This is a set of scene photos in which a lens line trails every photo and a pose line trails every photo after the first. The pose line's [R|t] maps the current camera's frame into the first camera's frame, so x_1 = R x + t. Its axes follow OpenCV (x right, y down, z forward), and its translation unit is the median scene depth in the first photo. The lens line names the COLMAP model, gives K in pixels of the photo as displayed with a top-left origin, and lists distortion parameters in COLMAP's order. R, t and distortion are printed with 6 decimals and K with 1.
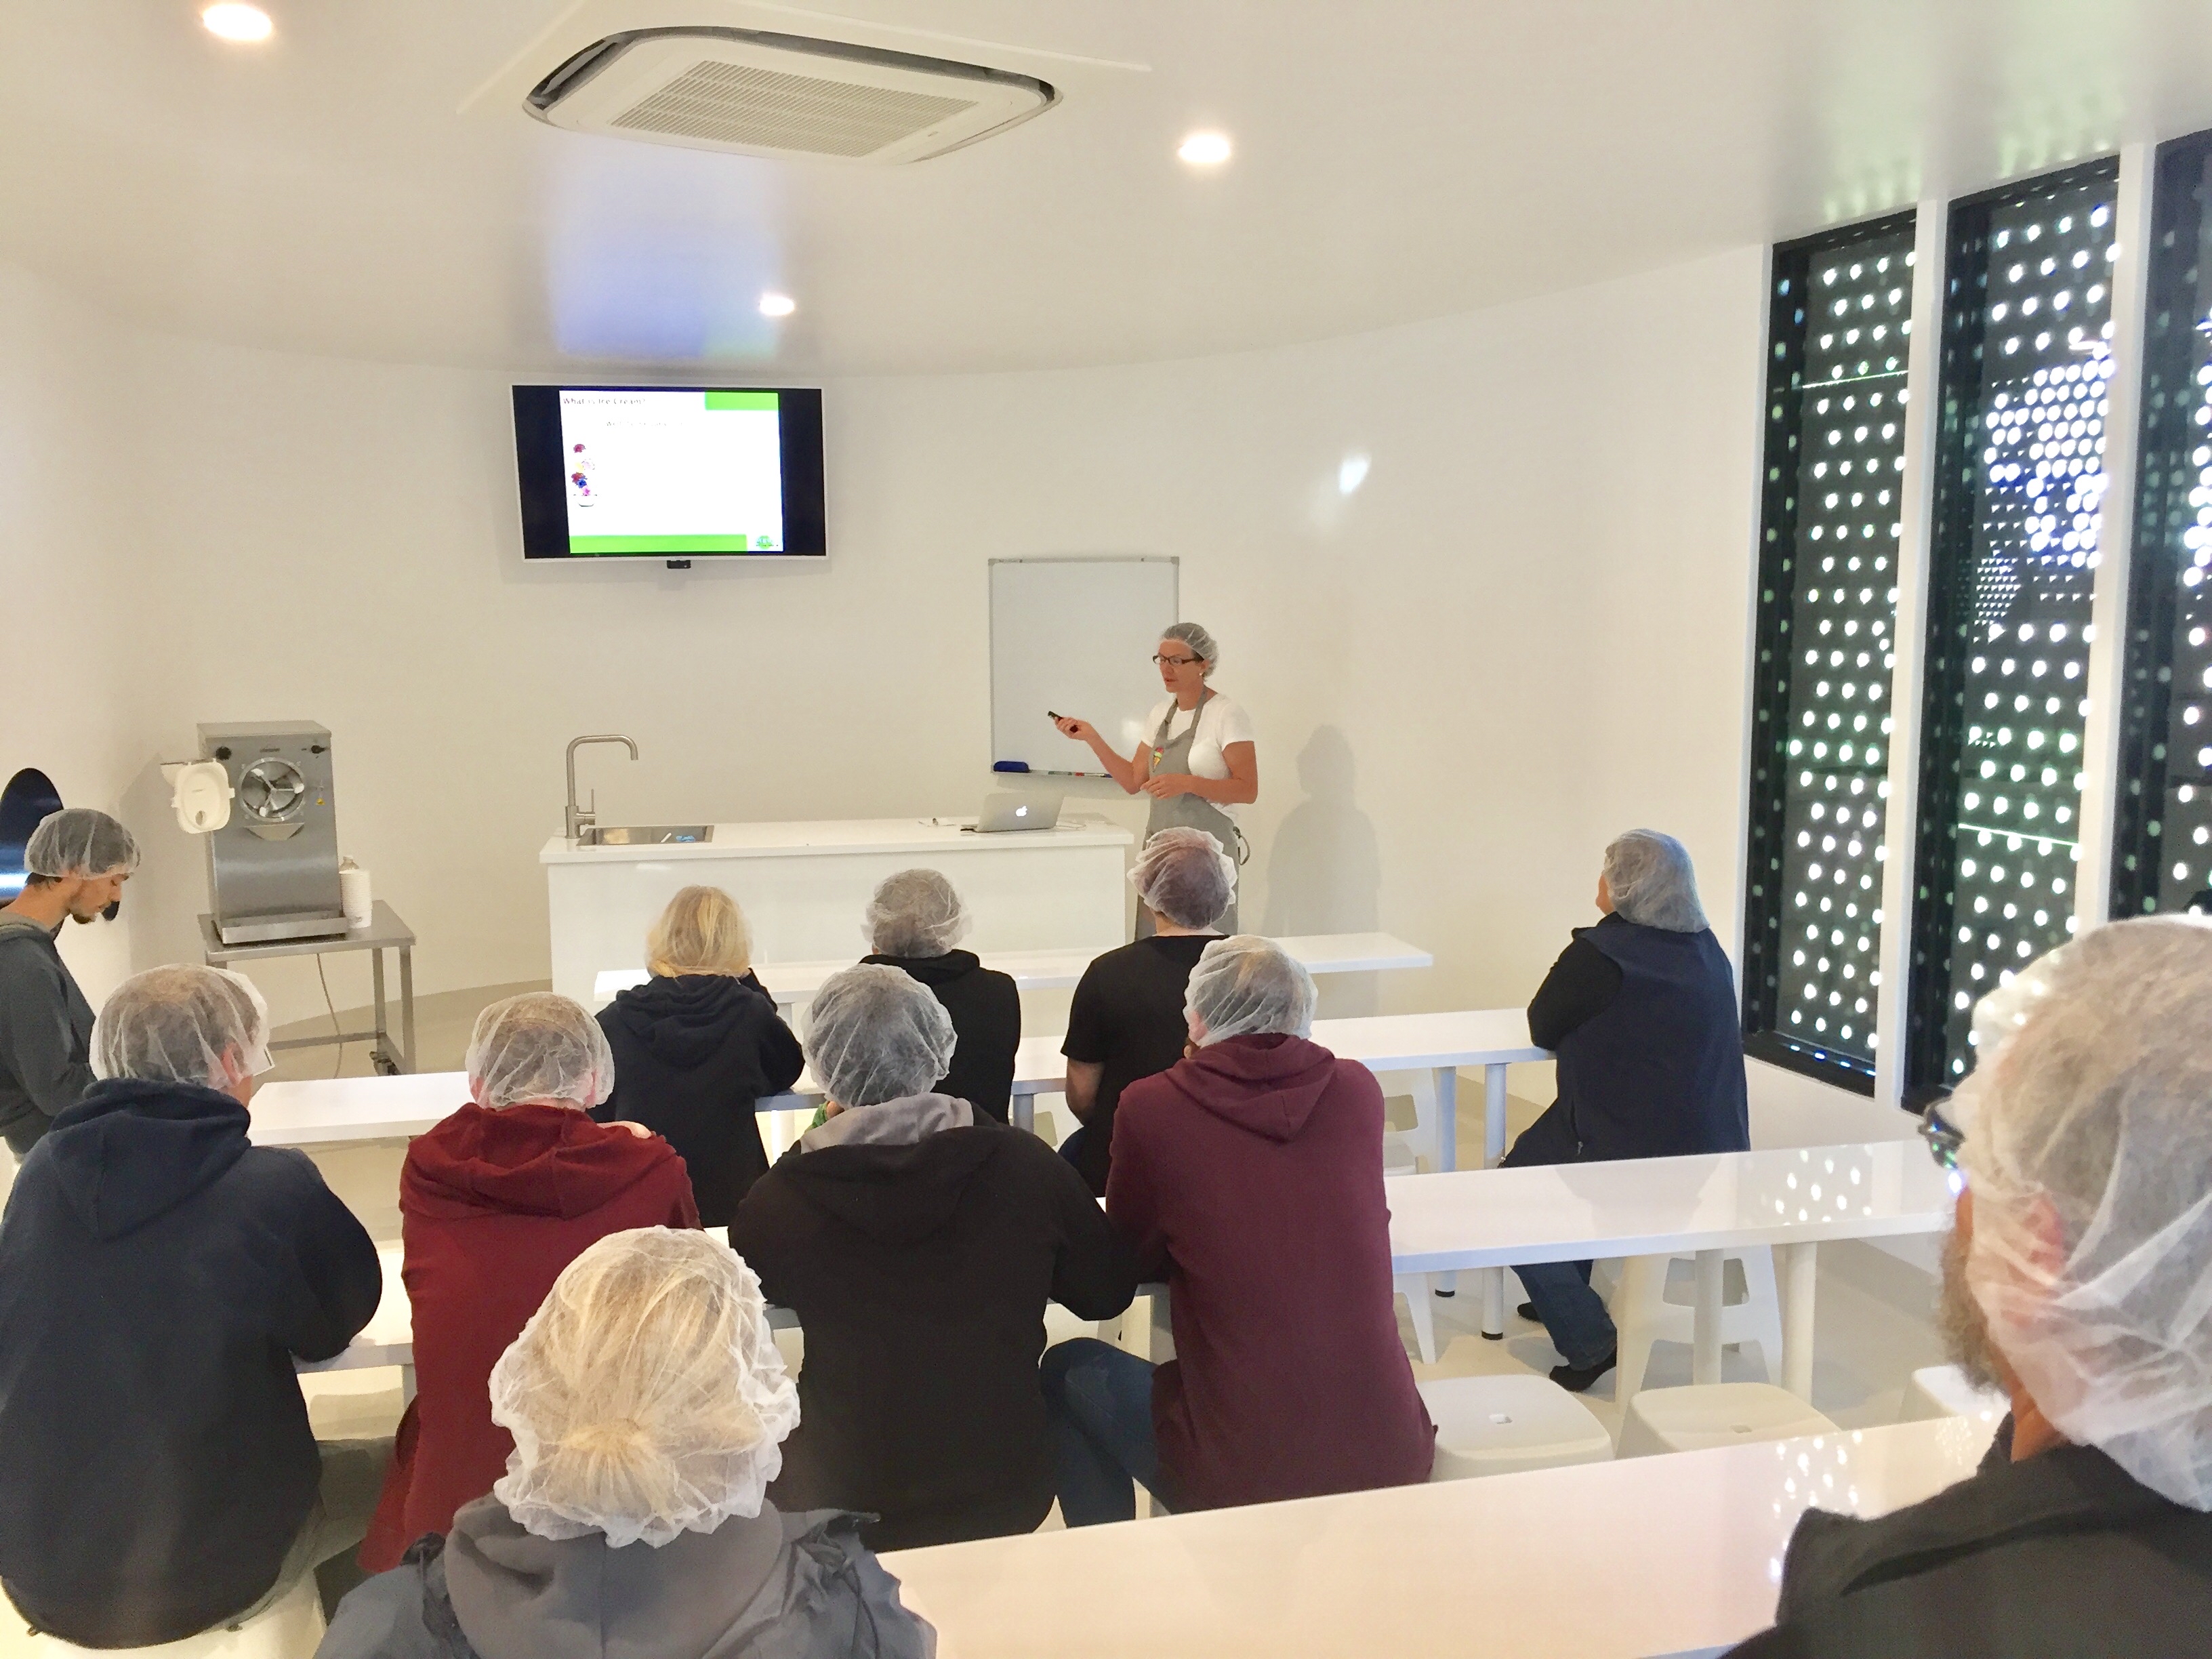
lens RADIAL K [[1904.5, 0, 1106.0], [0, 1904.5, 829.5], [0, 0, 1]] dist [0.120732, -0.157508]
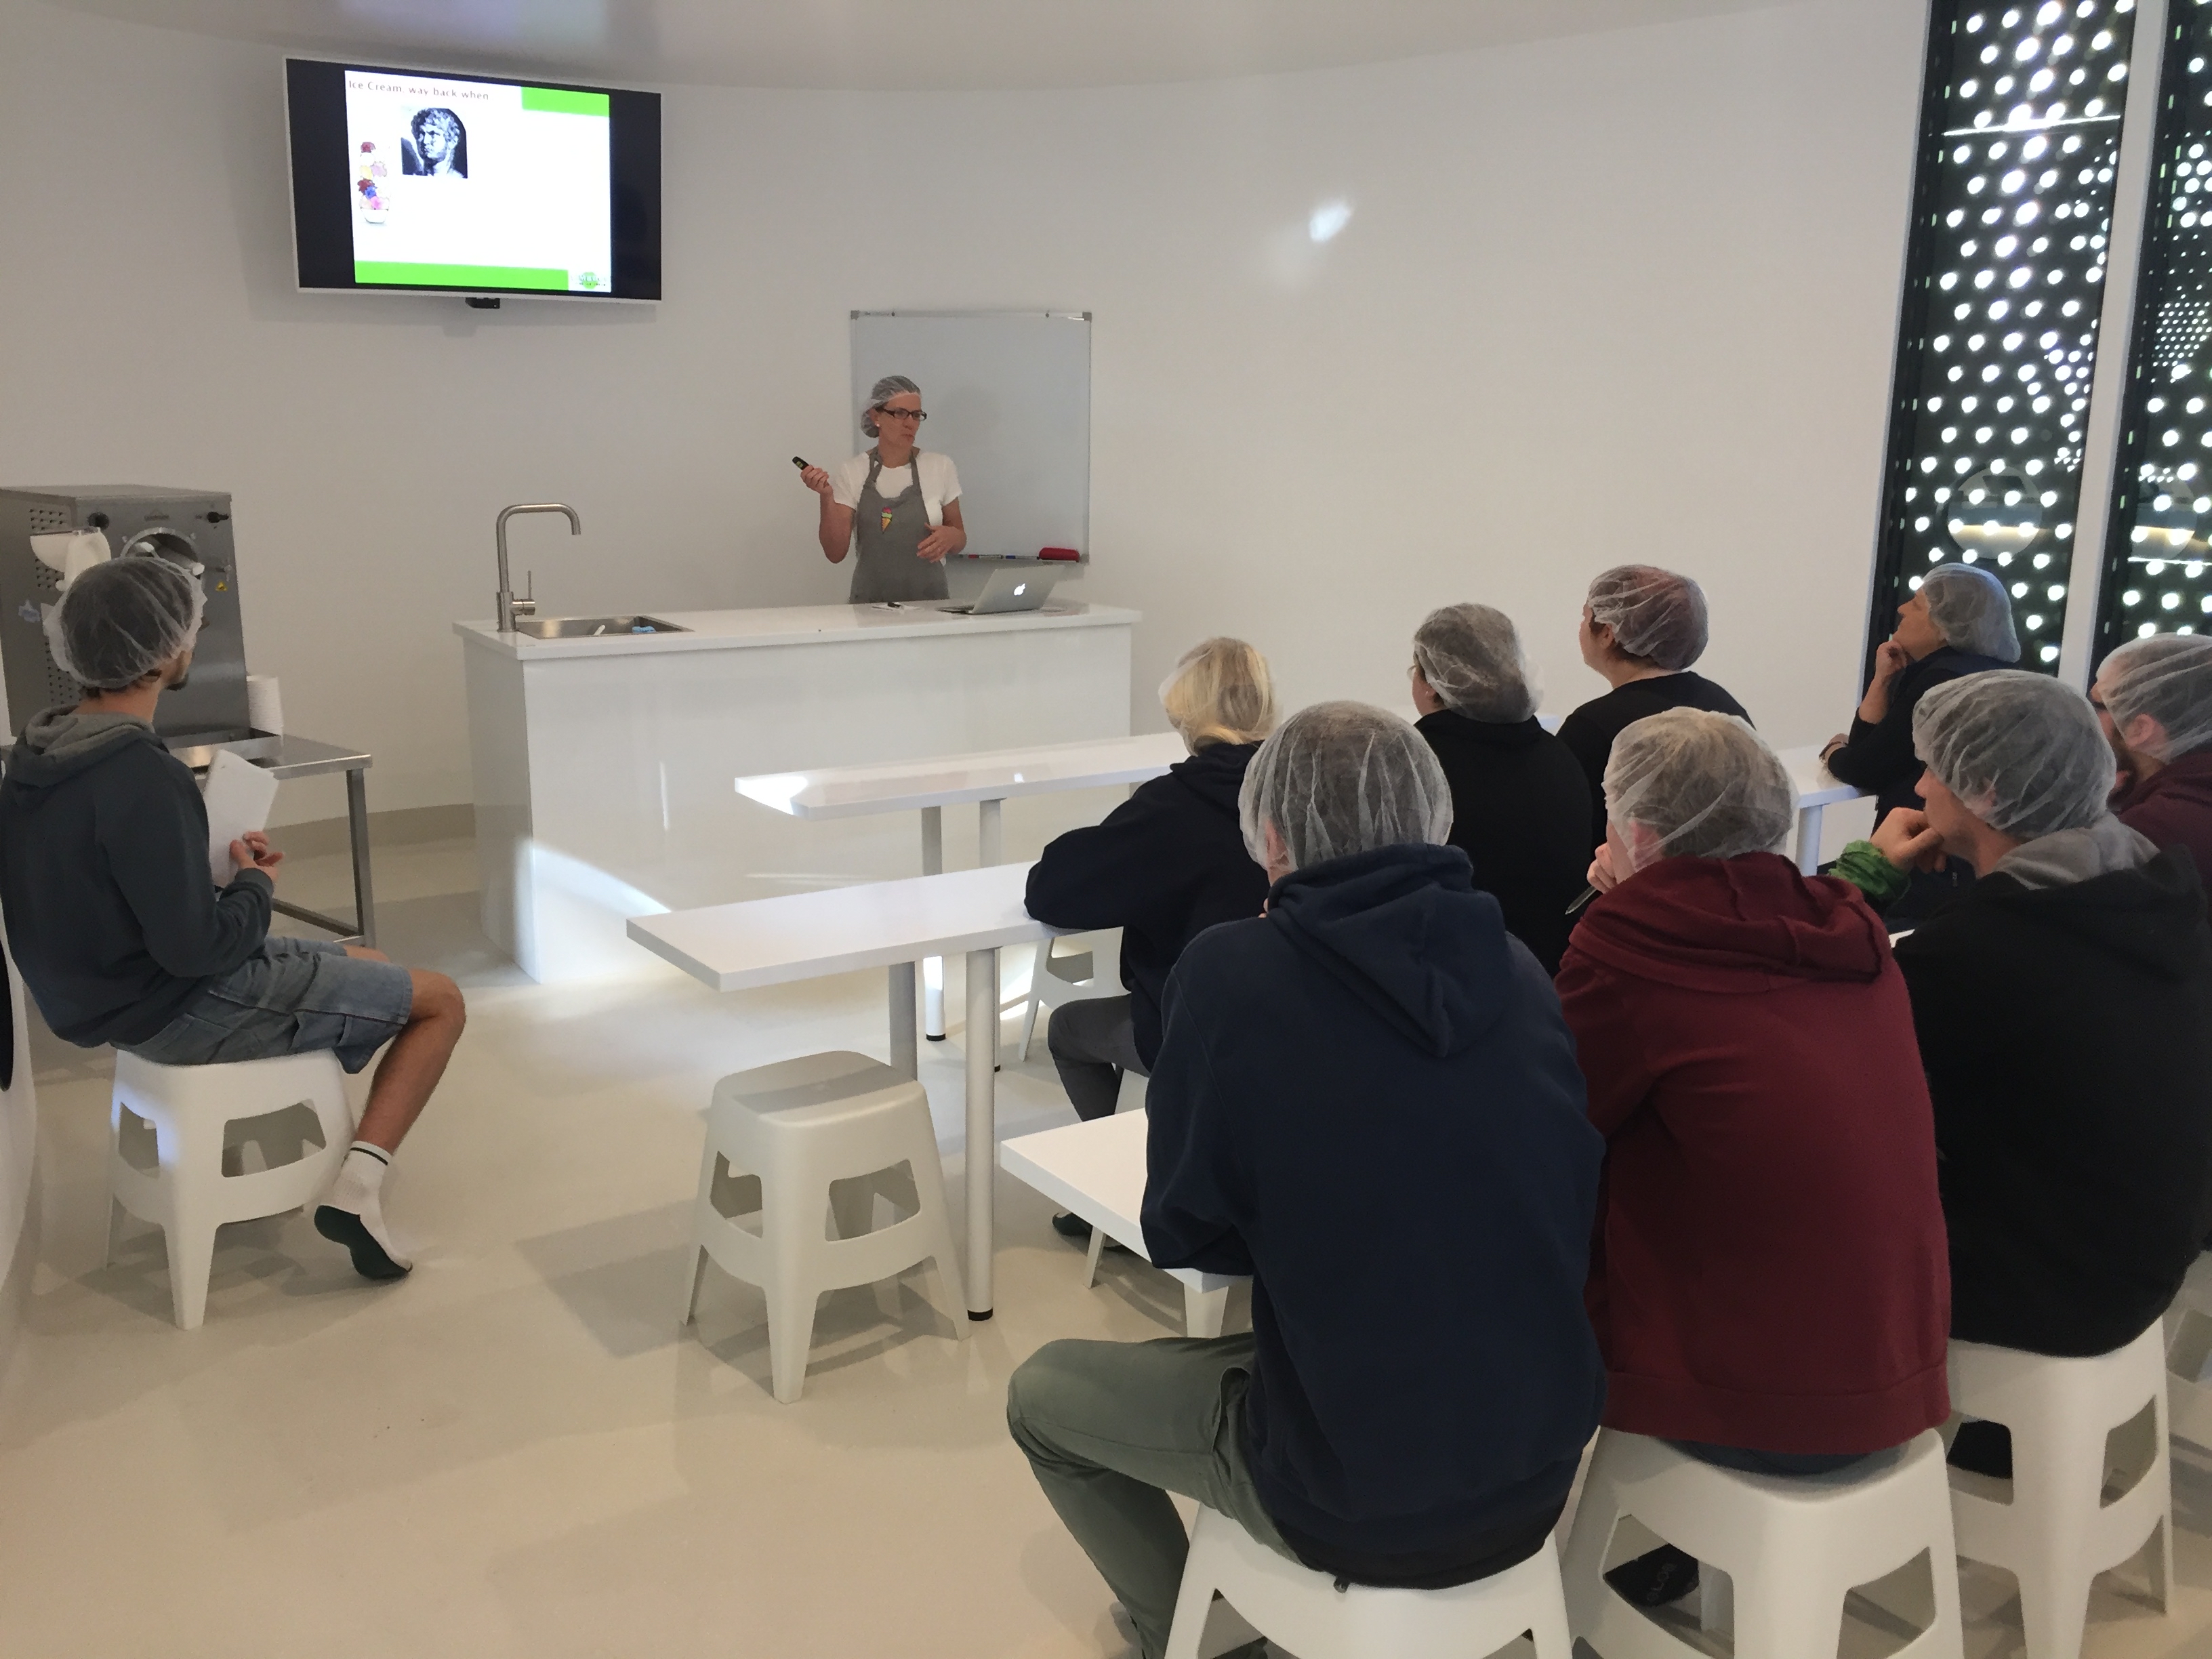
lens RADIAL K [[1904.5, 0, 1106.0], [0, 1904.5, 829.5], [0, 0, 1]] dist [0.120732, -0.157508]
pose [[0.931181, -0.065118, 0.358694, -0.327577], [0.032536, 0.994836, 0.096139, 0.017371], [-0.363102, -0.077852, 0.928491, 0.131452]]
